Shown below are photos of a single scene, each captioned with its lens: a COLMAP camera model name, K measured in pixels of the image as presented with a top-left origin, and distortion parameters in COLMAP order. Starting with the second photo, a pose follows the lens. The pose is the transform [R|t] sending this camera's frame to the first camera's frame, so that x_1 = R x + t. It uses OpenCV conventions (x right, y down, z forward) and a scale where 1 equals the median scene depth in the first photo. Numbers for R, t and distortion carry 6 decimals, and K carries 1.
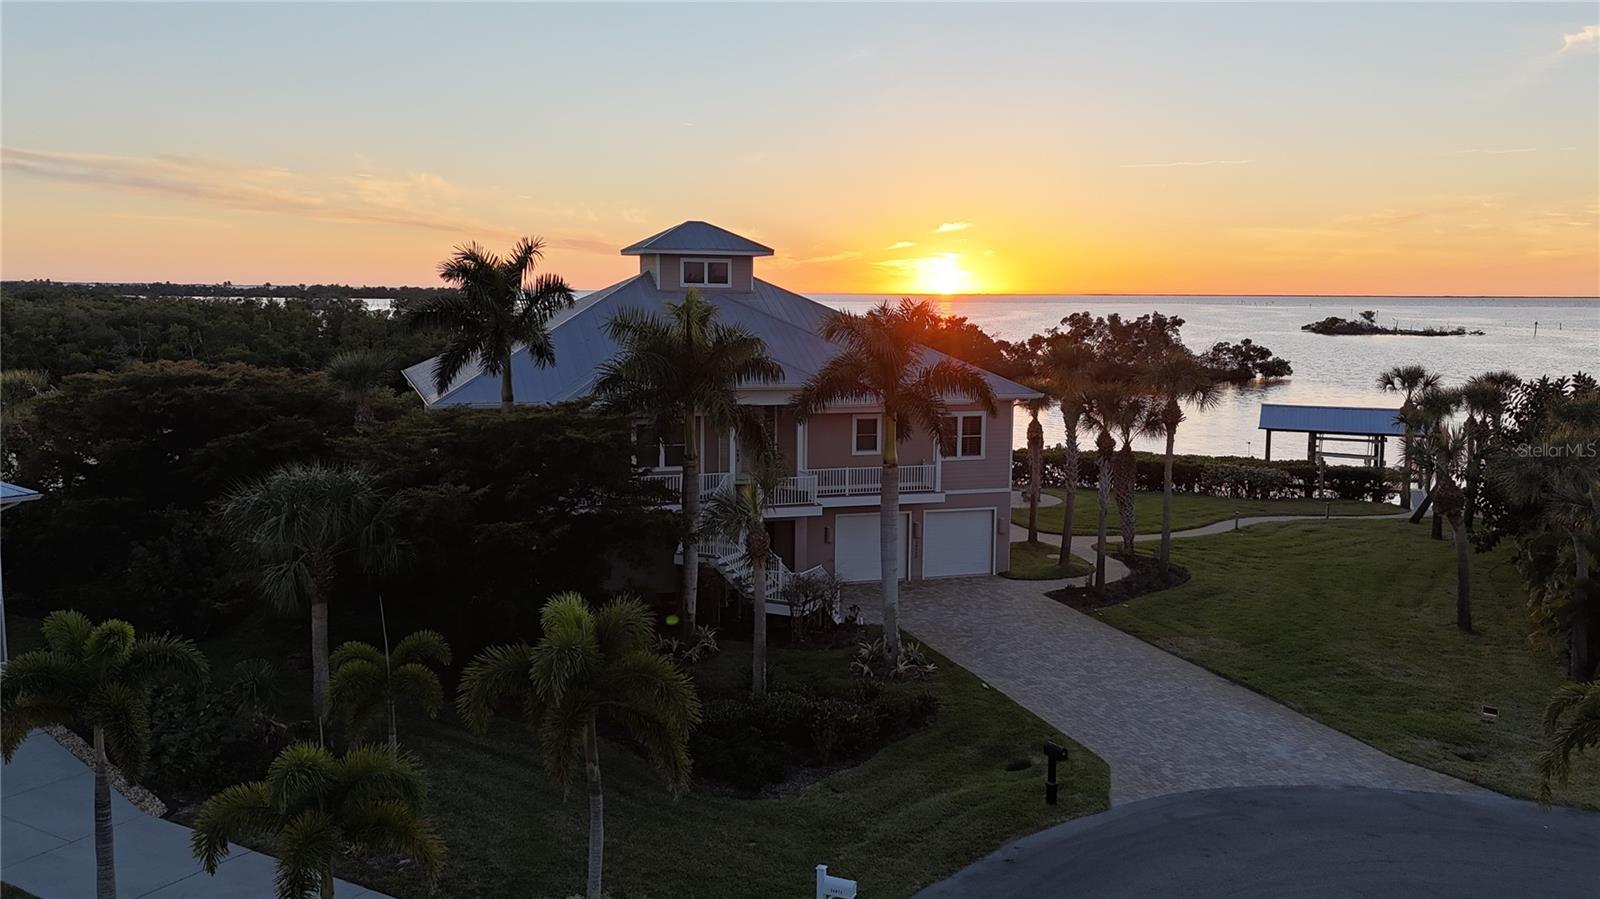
lens RADIAL K [[1325.5, 0, 800.0], [0, 1325.5, 449.5], [0, 0, 1]] dist [0.107141, -0.172306]
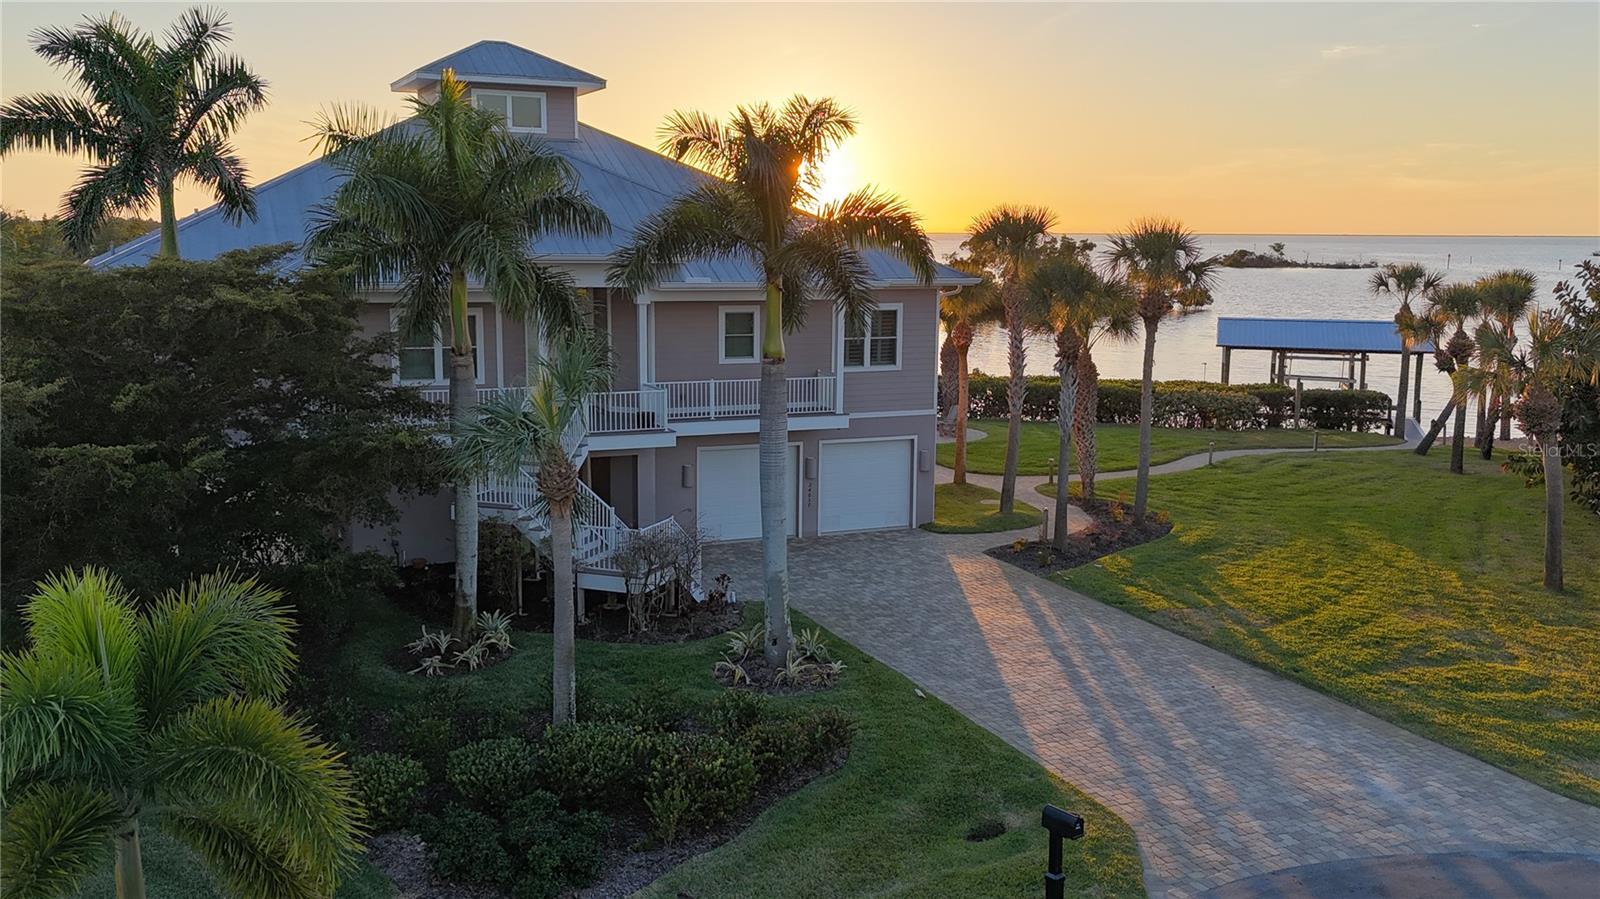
lens RADIAL K [[1429.7, 0, 800.0], [0, 1429.7, 449.5], [0, 0, 1]] dist [0.123063, -0.221544]
pose [[0.995996, -0.012689, 0.088493, 0.013622], [0.009679, 0.999362, 0.034366, 0.023377], [-0.088872, -0.033372, 0.995484, 0.220249]]
